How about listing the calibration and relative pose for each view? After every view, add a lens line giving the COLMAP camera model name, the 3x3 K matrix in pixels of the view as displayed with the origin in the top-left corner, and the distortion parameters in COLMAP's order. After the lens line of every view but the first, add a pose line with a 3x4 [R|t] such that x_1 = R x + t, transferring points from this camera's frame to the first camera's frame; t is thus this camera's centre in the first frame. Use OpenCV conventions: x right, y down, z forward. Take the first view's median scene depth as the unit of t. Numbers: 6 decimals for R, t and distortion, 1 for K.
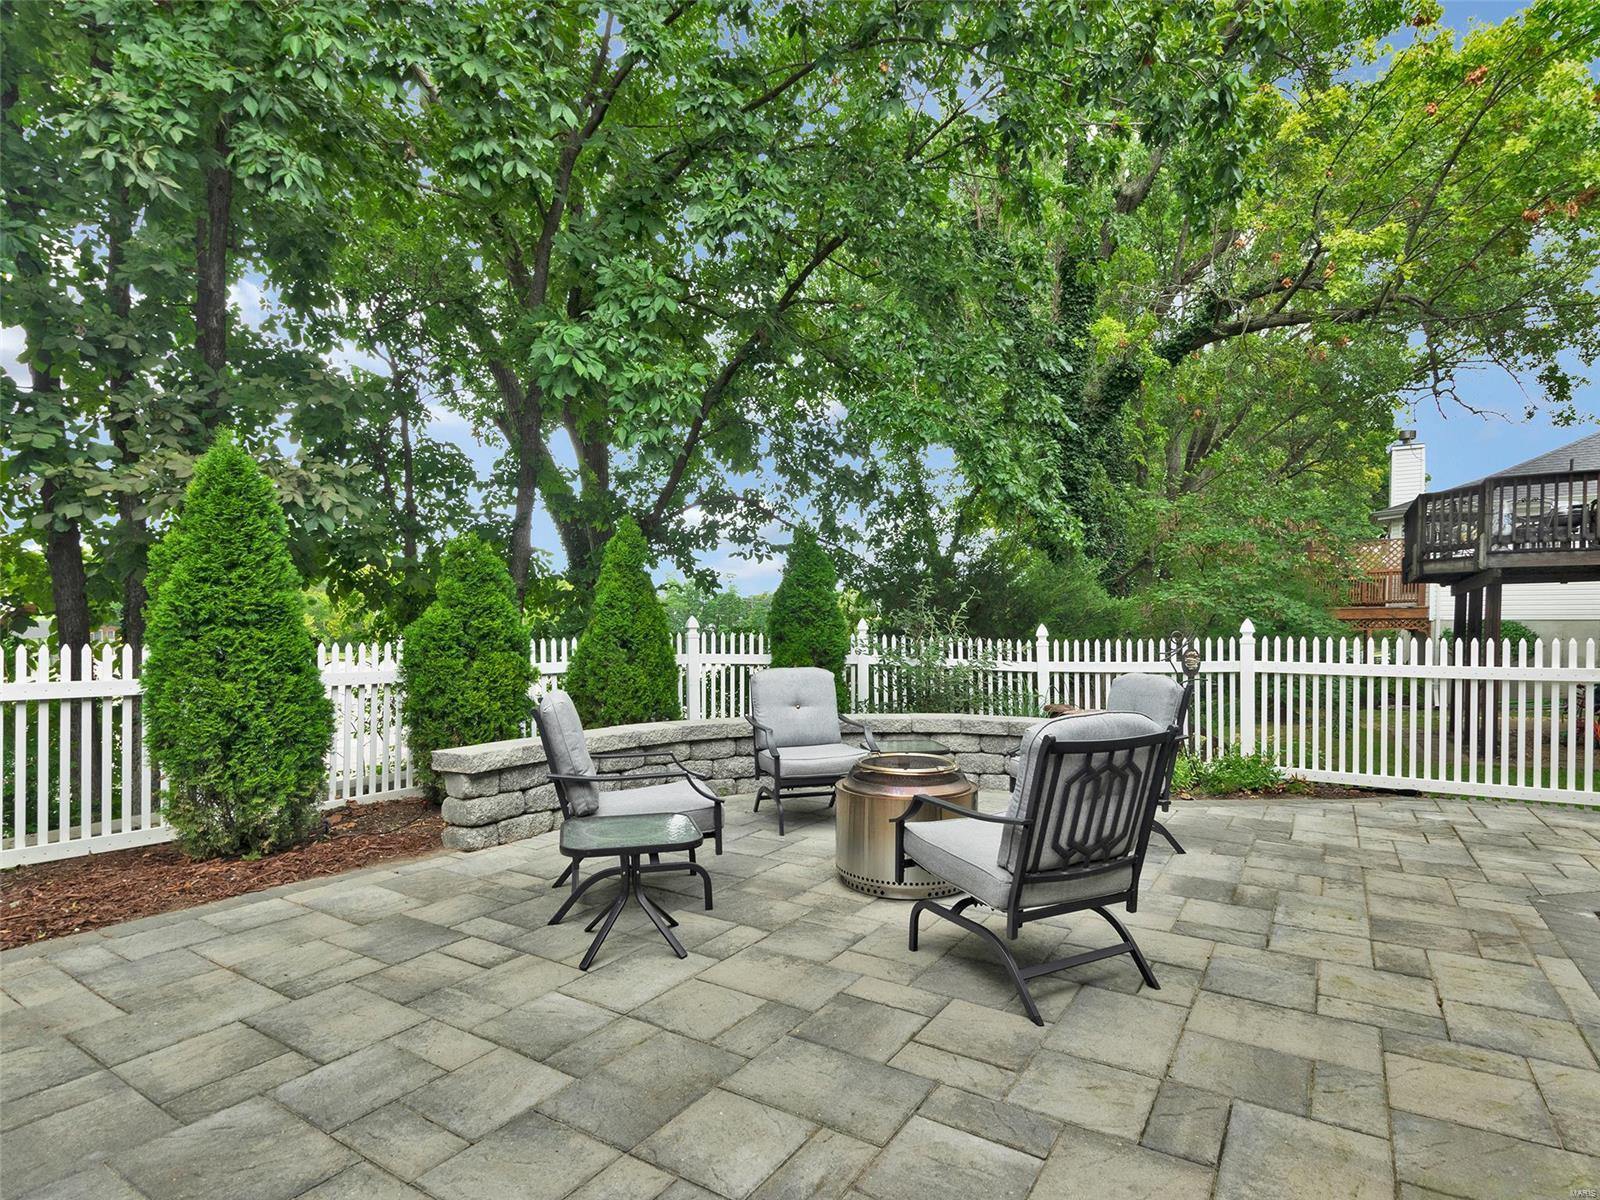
lens RADIAL K [[829.7, 0, 802.1], [0, 829.7, 572.6], [0, 0, 1]] dist [0.004475, -0.000795]
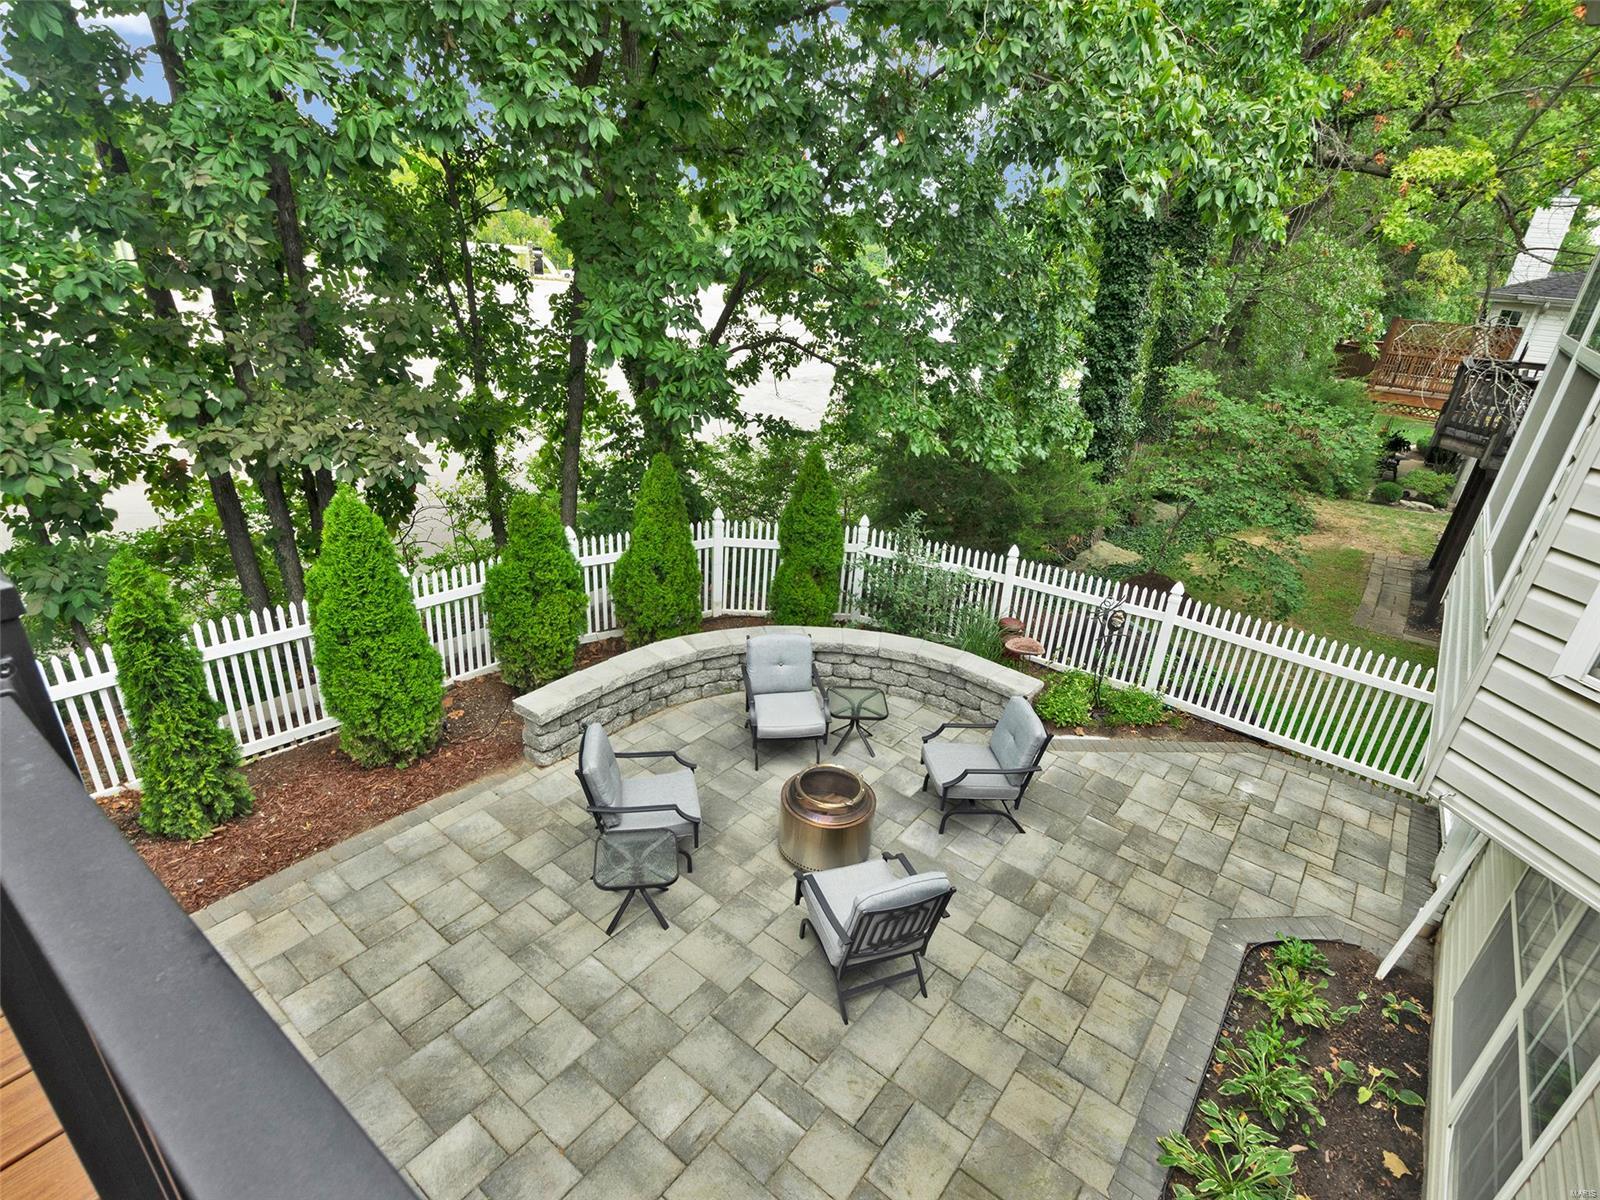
lens RADIAL K [[844.0, 0, 819.2], [0, 844.0, 533.0], [0, 0, 1]] dist [0.004404, 0.001672]
pose [[0.993530, 0.105599, -0.041791, 0.177864], [-0.080780, 0.915759, 0.393523, -1.125517], [0.079827, -0.387601, 0.918364, -0.297208]]
